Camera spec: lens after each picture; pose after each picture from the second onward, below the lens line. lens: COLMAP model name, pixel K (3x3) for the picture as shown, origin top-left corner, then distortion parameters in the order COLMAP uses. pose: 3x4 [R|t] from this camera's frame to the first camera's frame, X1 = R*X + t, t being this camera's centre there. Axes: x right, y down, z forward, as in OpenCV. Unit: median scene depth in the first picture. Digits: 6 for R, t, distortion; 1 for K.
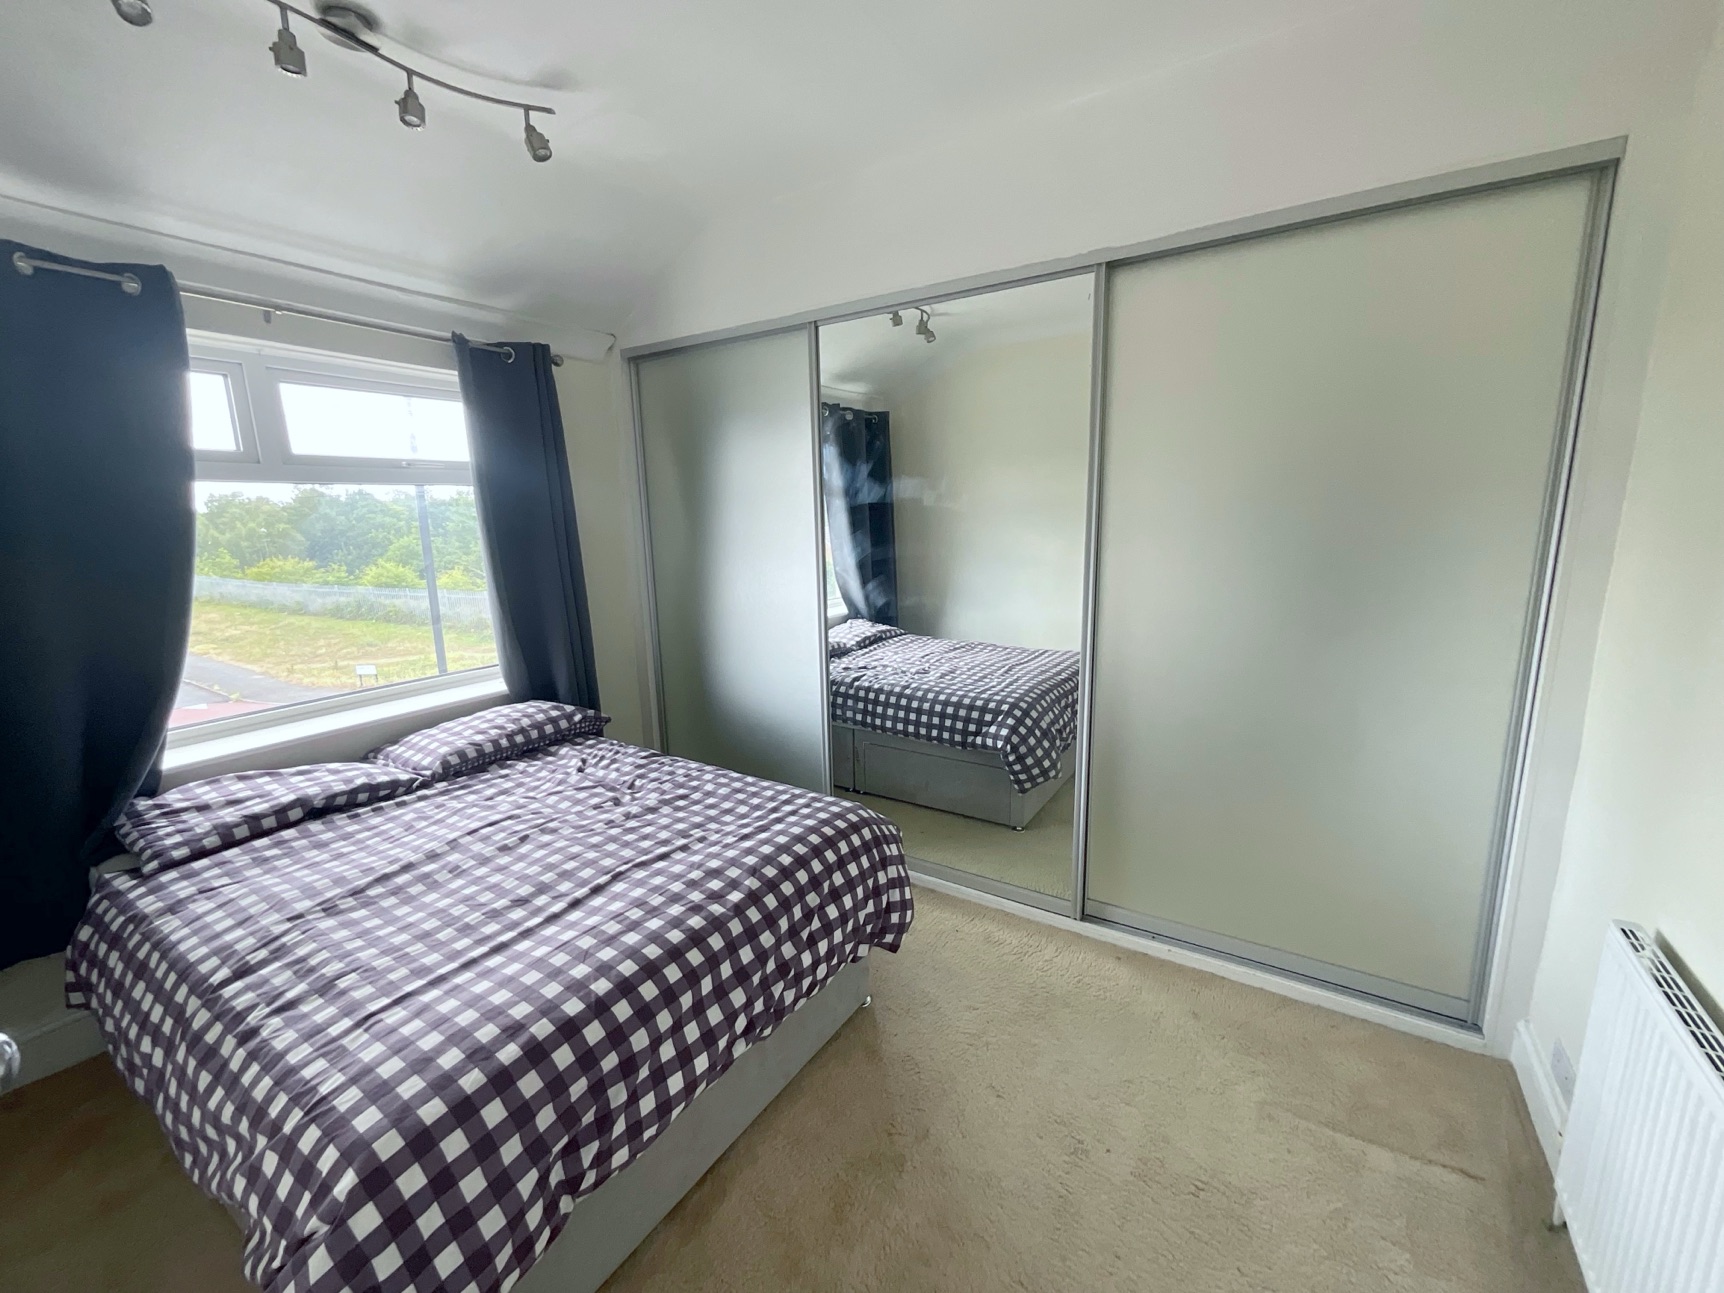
lens RADIAL K [[699.8, 0, 862.0], [0, 699.8, 646.5], [0, 0, 1]] dist [-0.000800, 0.000165]
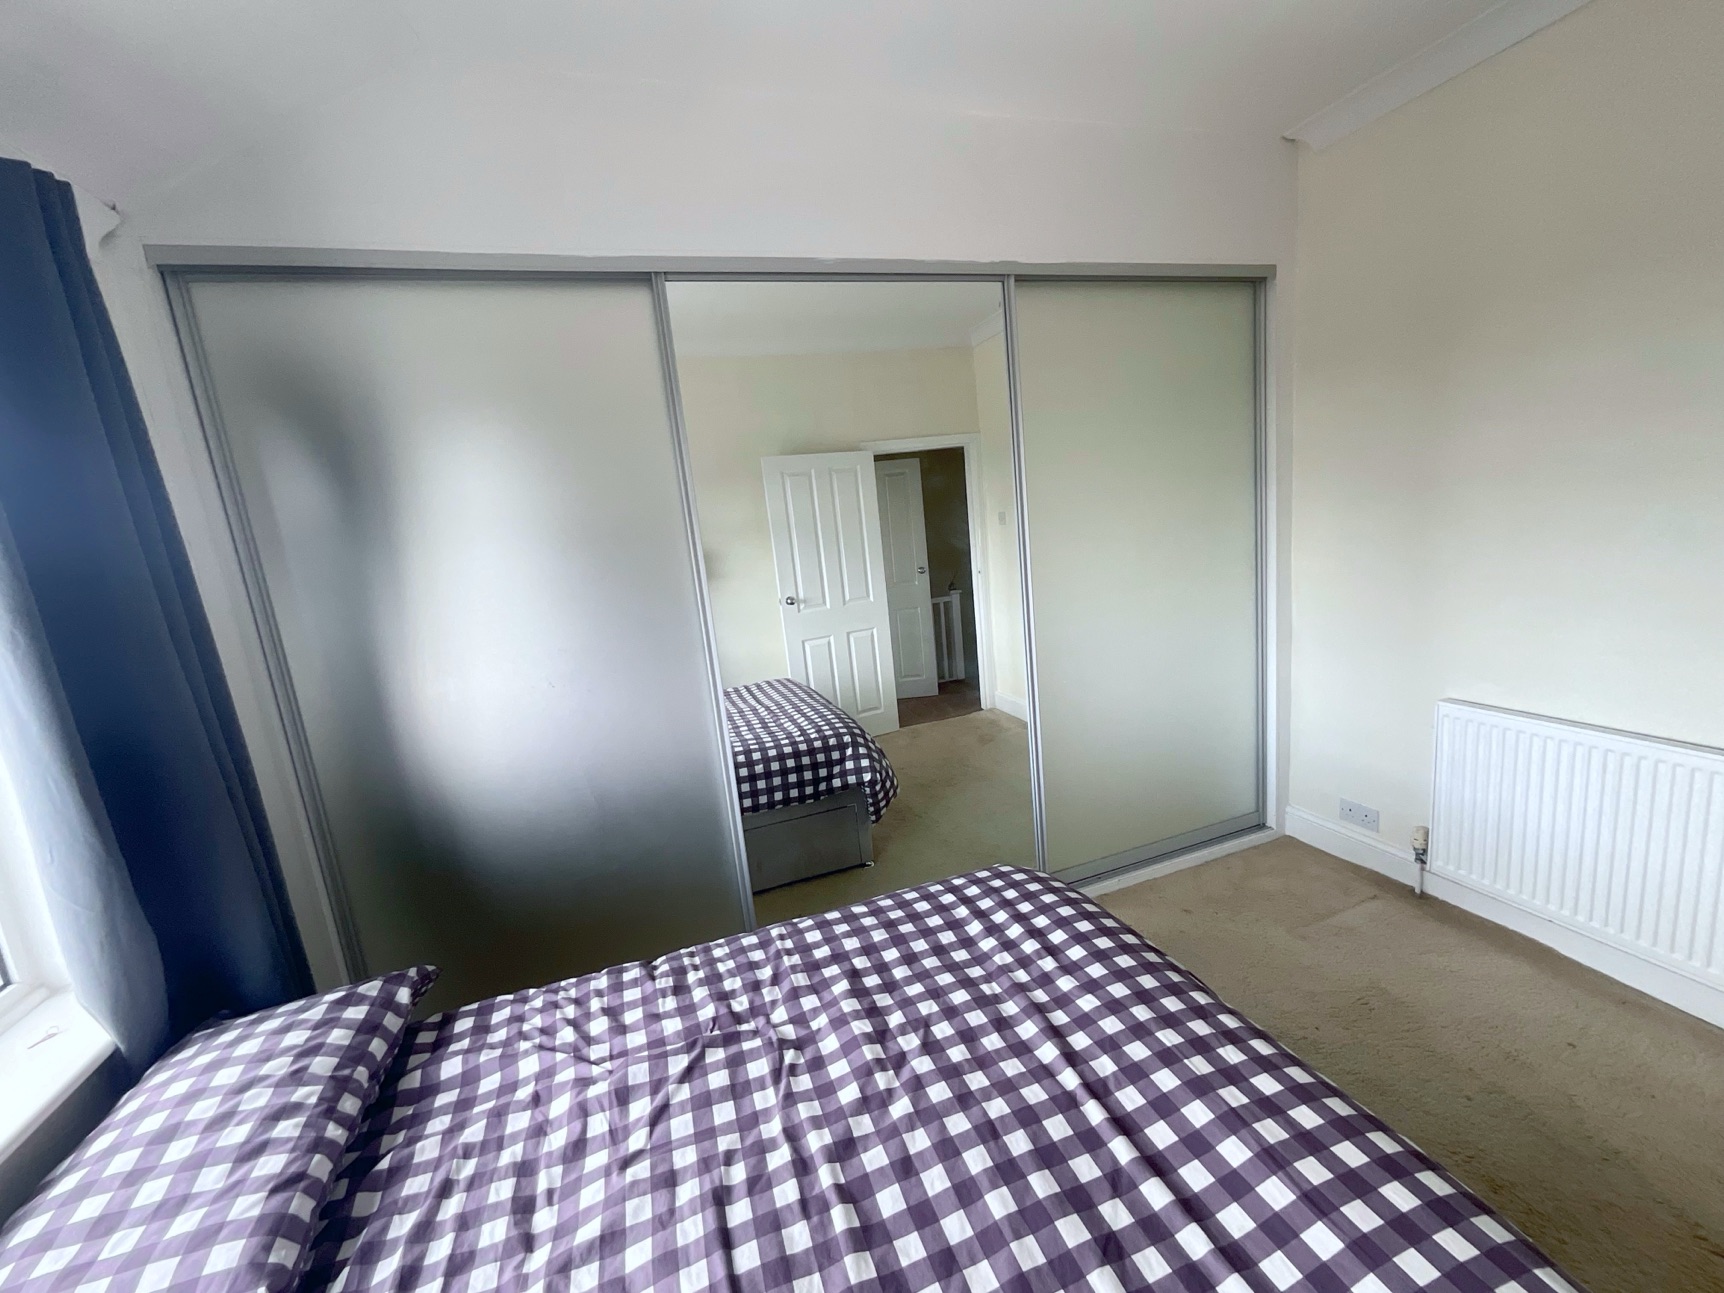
lens RADIAL K [[699.8, 0, 862.0], [0, 699.8, 646.5], [0, 0, 1]] dist [-0.000800, 0.000165]
pose [[0.619203, -0.180964, 0.764094, -0.651126], [0.234836, 0.971223, 0.039714, -0.088260], [-0.749293, 0.154845, 0.643881, 0.528940]]
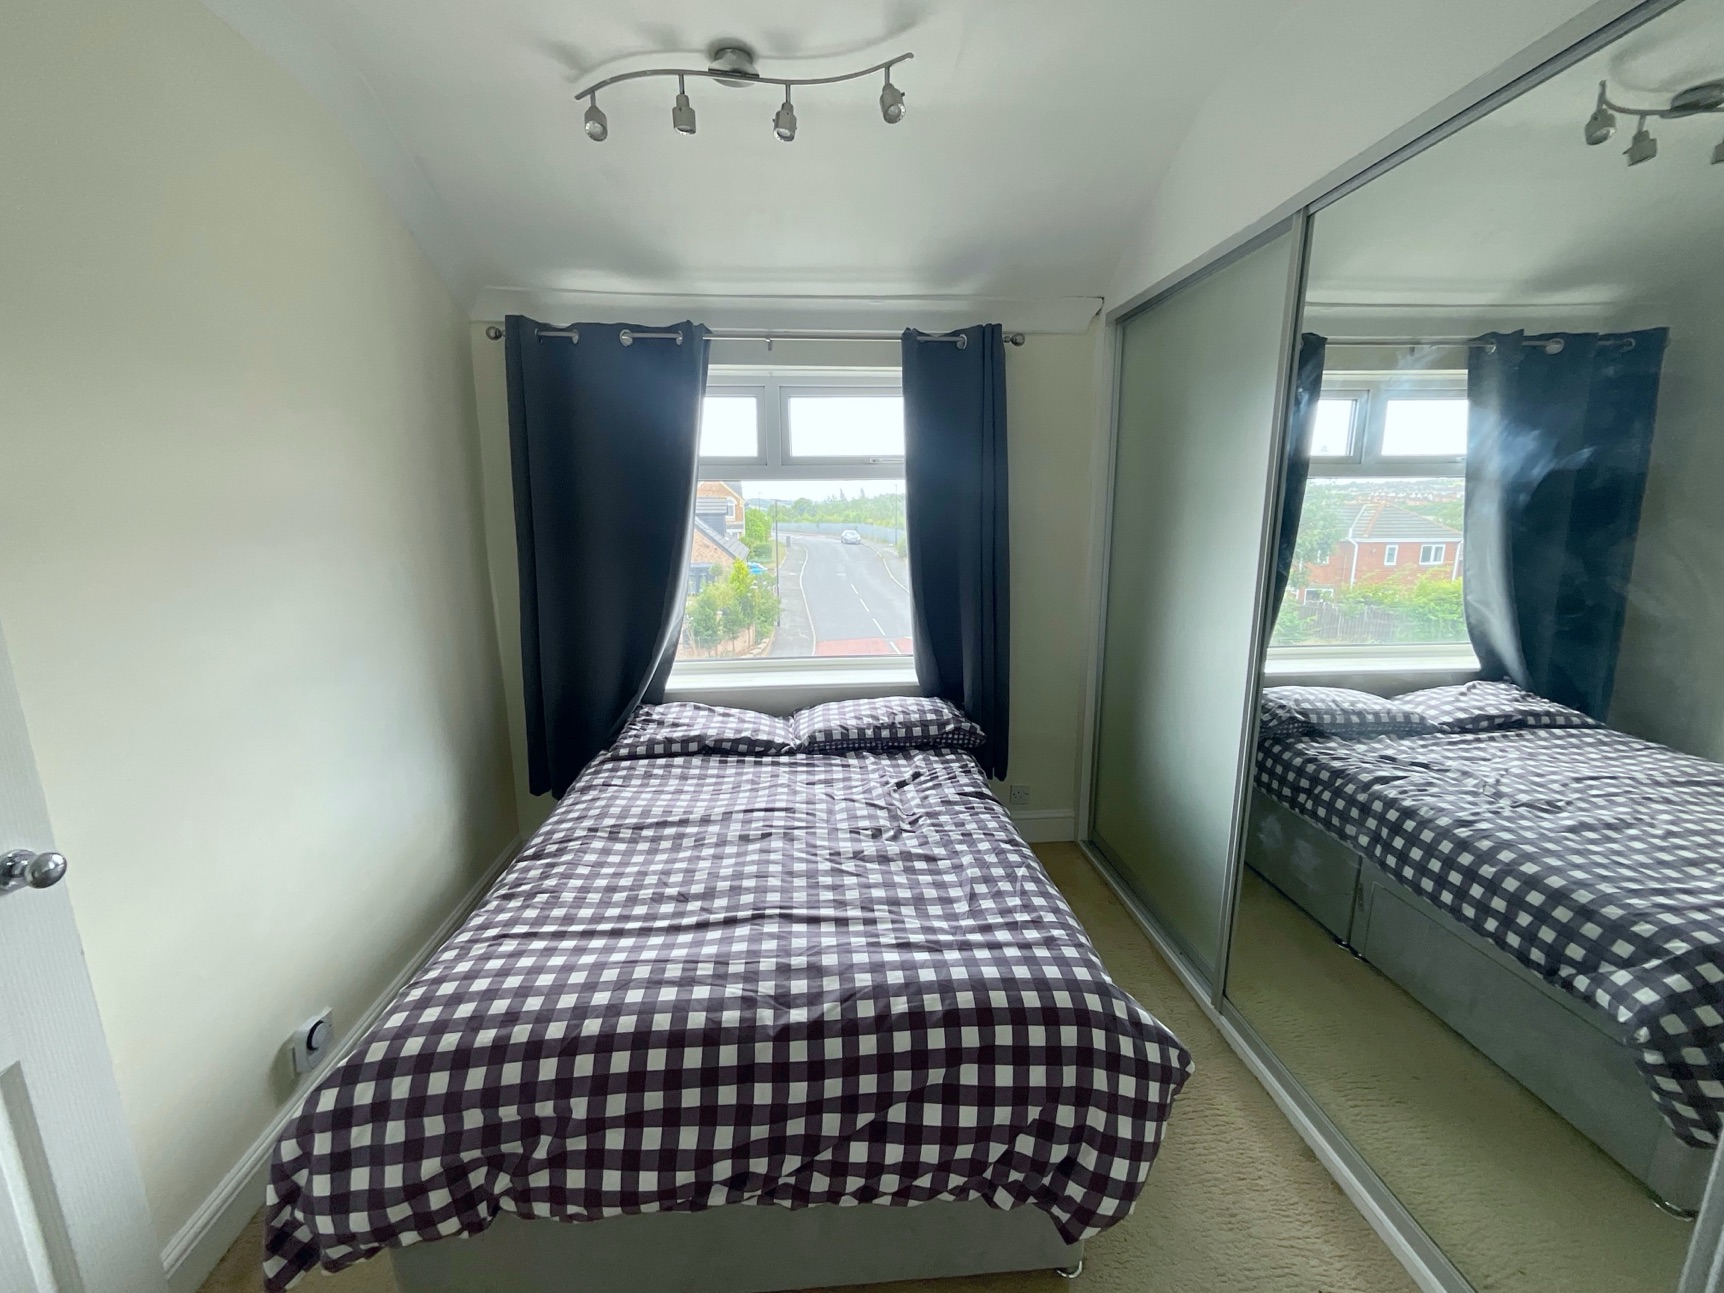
lens RADIAL K [[699.8, 0, 862.0], [0, 699.8, 646.5], [0, 0, 1]] dist [-0.000800, 0.000165]
pose [[0.601029, 0.176554, -0.779483, 0.288896], [-0.155392, 0.982498, 0.102721, -0.101982], [0.783976, 0.059387, 0.617944, 0.392097]]
